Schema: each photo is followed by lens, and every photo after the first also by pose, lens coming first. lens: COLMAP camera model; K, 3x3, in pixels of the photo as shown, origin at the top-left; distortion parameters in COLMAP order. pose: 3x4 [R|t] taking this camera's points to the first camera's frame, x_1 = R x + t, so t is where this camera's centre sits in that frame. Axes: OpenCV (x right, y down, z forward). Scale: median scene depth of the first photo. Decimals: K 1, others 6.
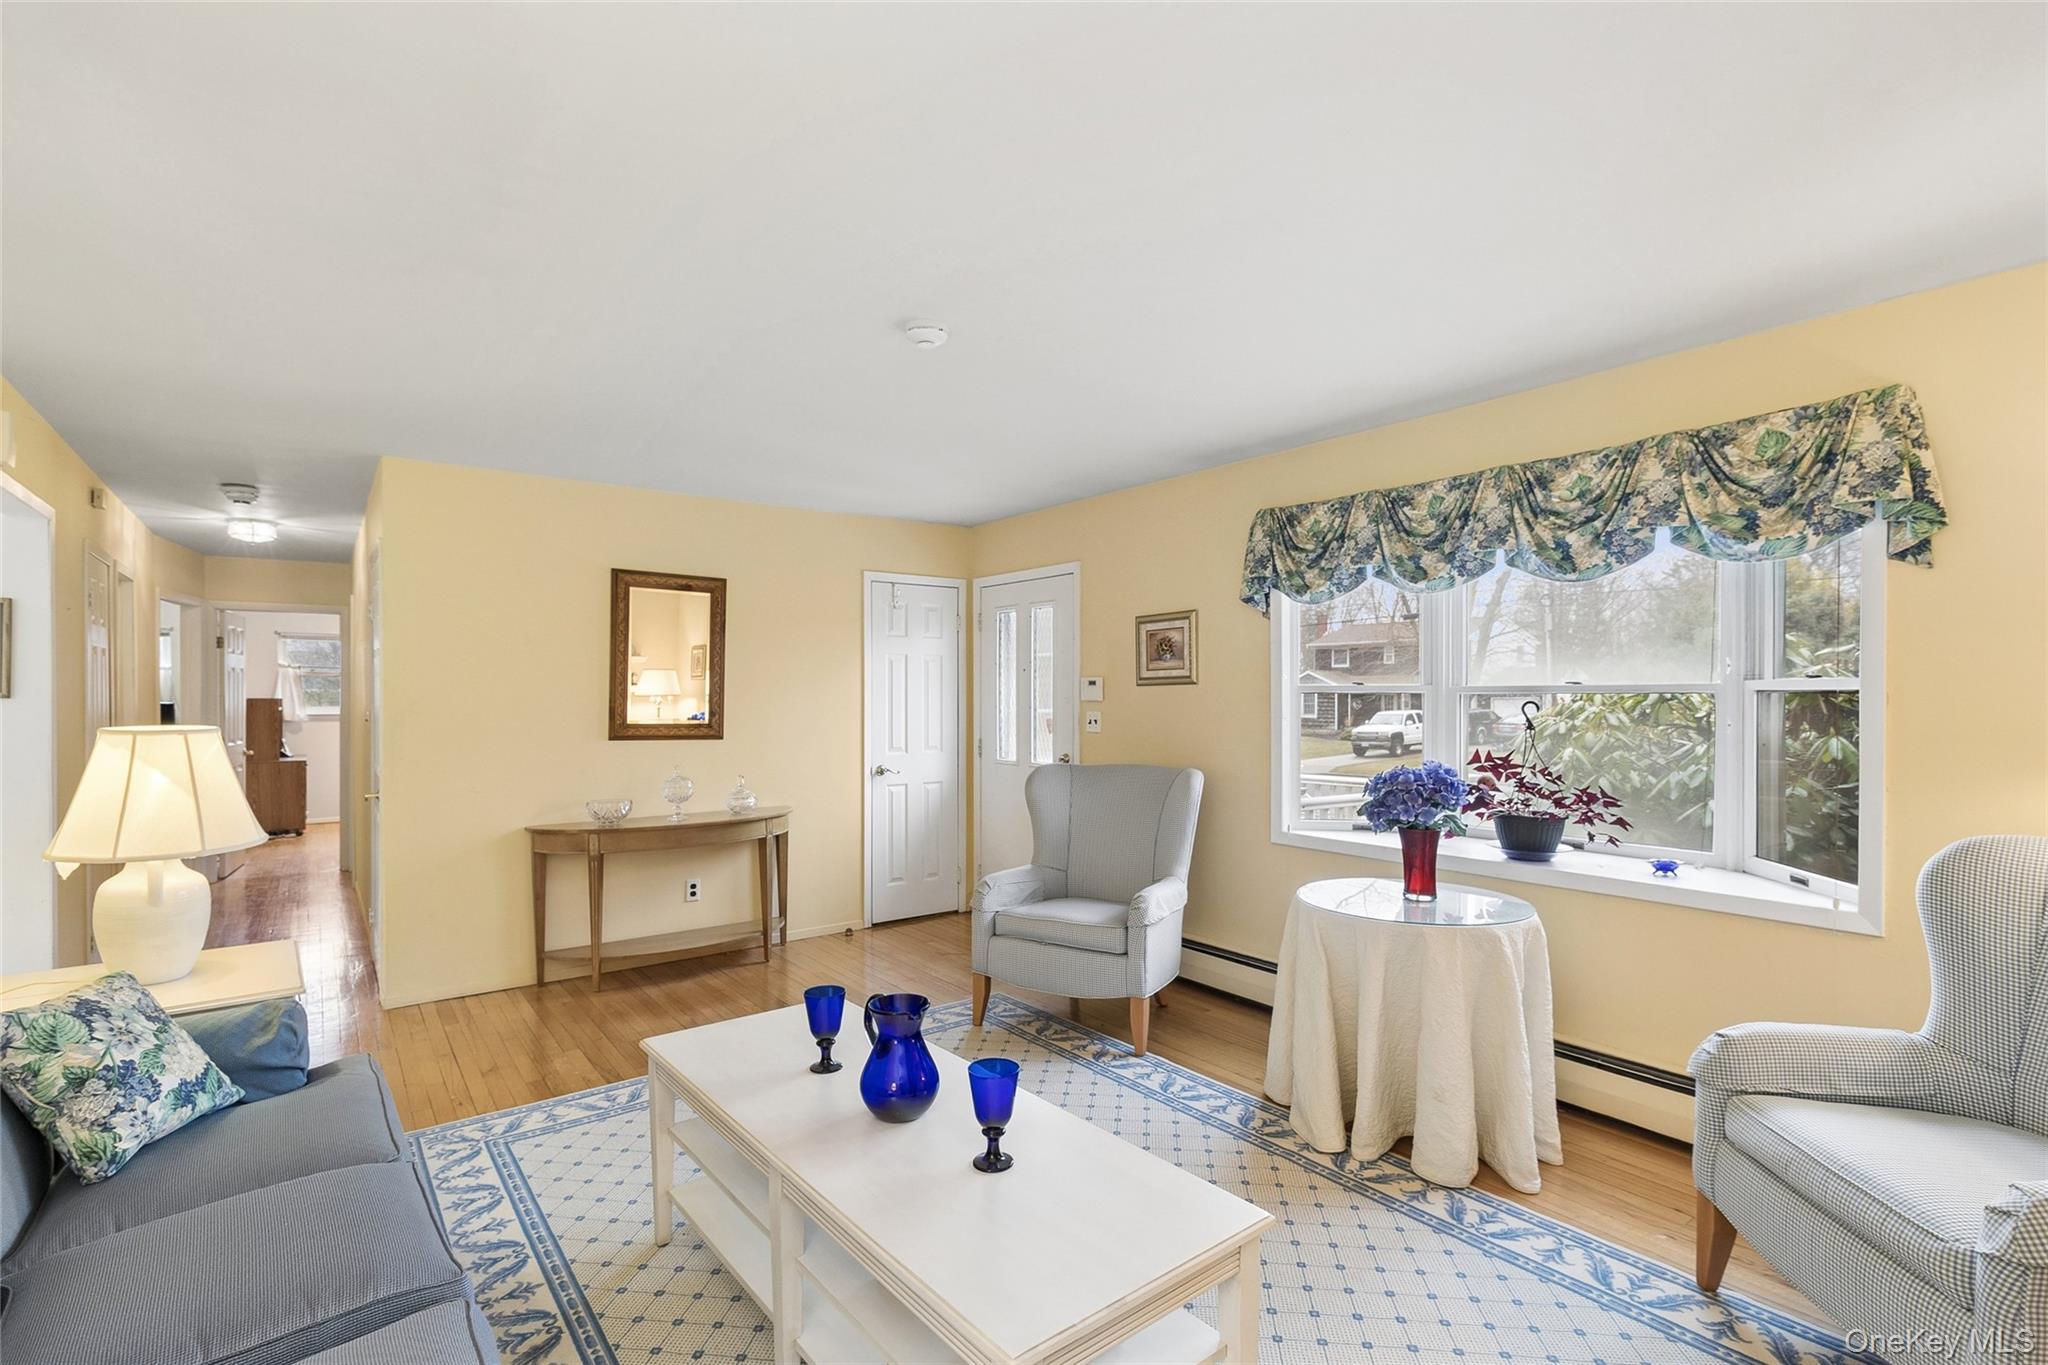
lens RADIAL K [[955.3, 0, 1021.1], [0, 955.3, 693.9], [0, 0, 1]] dist [0.000198, 0.001024]
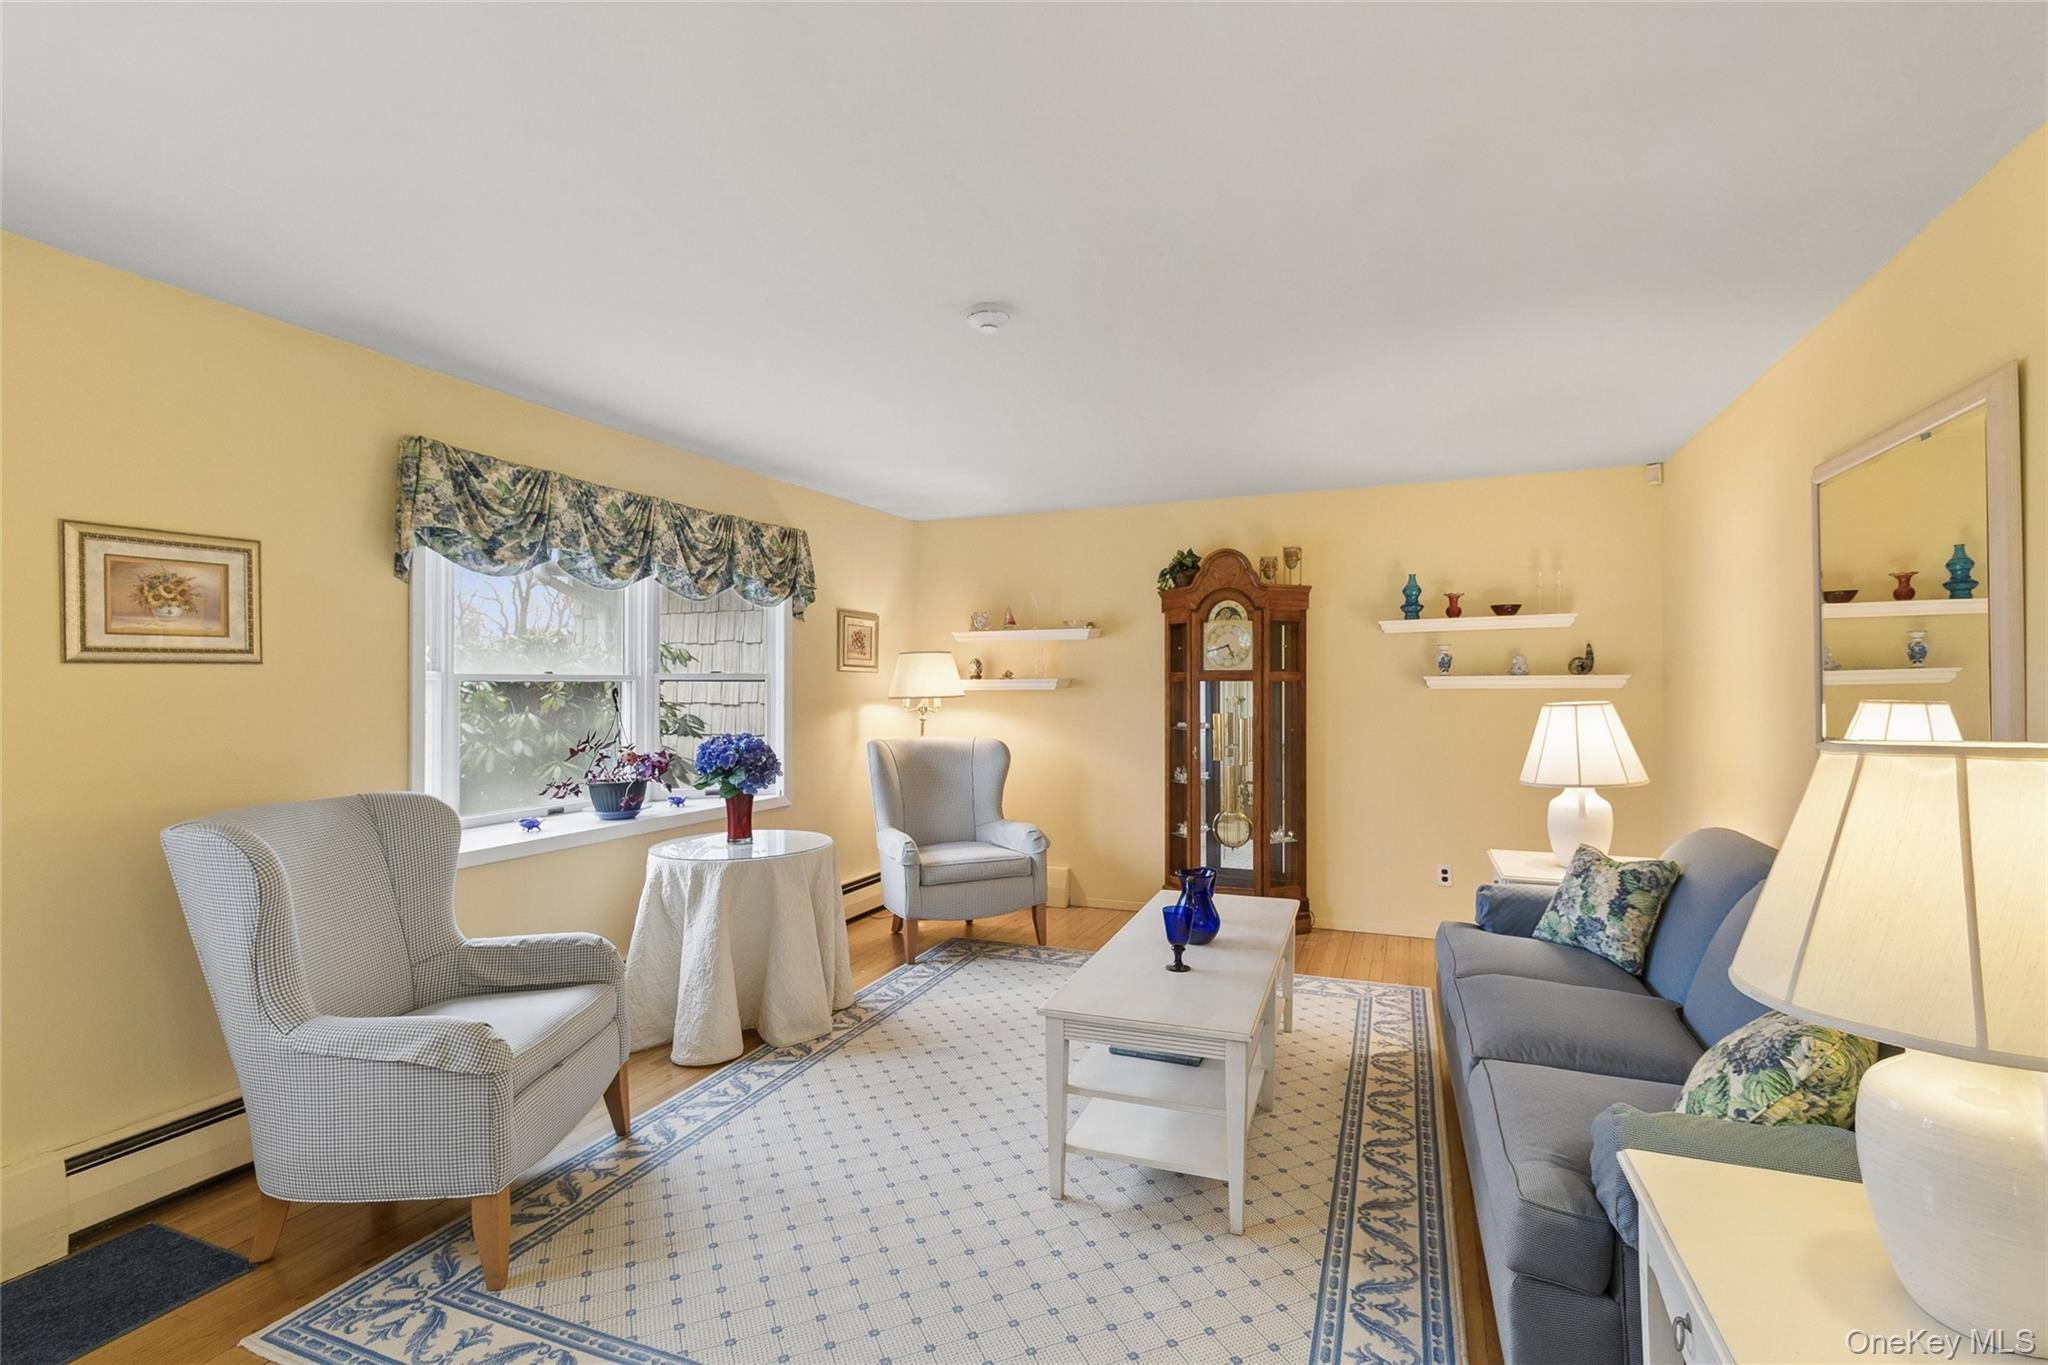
lens RADIAL K [[955.3, 0, 1029.8], [0, 955.3, 690.1], [0, 0, 1]] dist [0.000198, 0.001024]
pose [[-0.518586, -0.005633, 0.855007, -0.830965], [-0.002066, 0.999984, 0.005334, 0.002558], [-0.855023, 0.001000, -0.518589, 1.272198]]
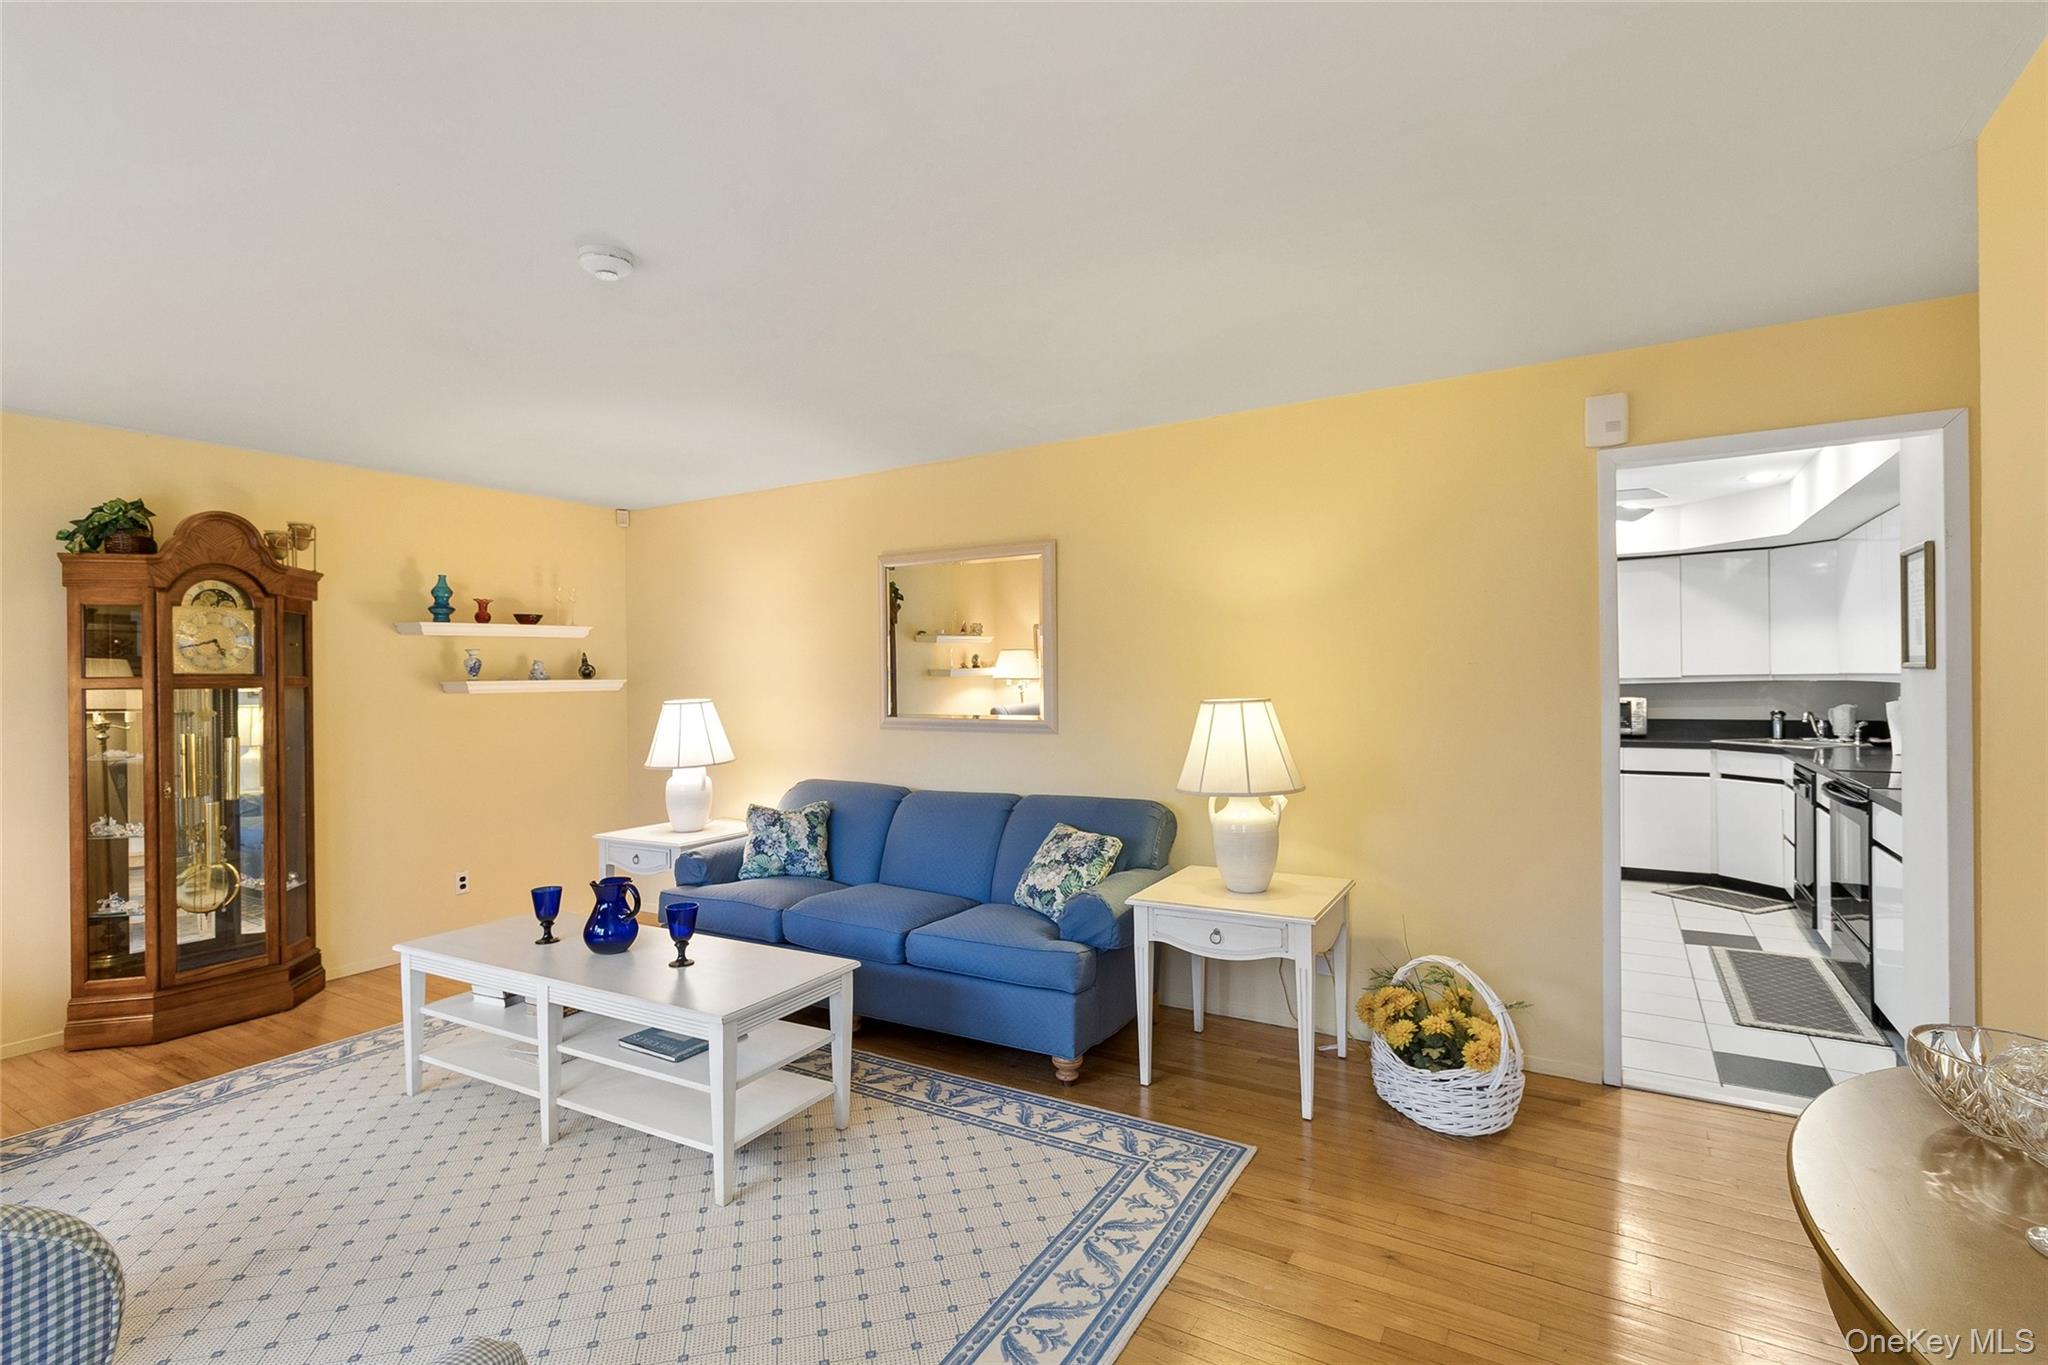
lens RADIAL K [[955.3, 0, 1018.7], [0, 955.3, 713.3], [0, 0, 1]] dist [0.000198, 0.001024]
pose [[-0.922911, 0.024818, -0.384214, -0.092268], [0.014625, 0.999460, 0.029428, 0.005912], [0.384737, 0.021540, -0.922775, 1.653471]]
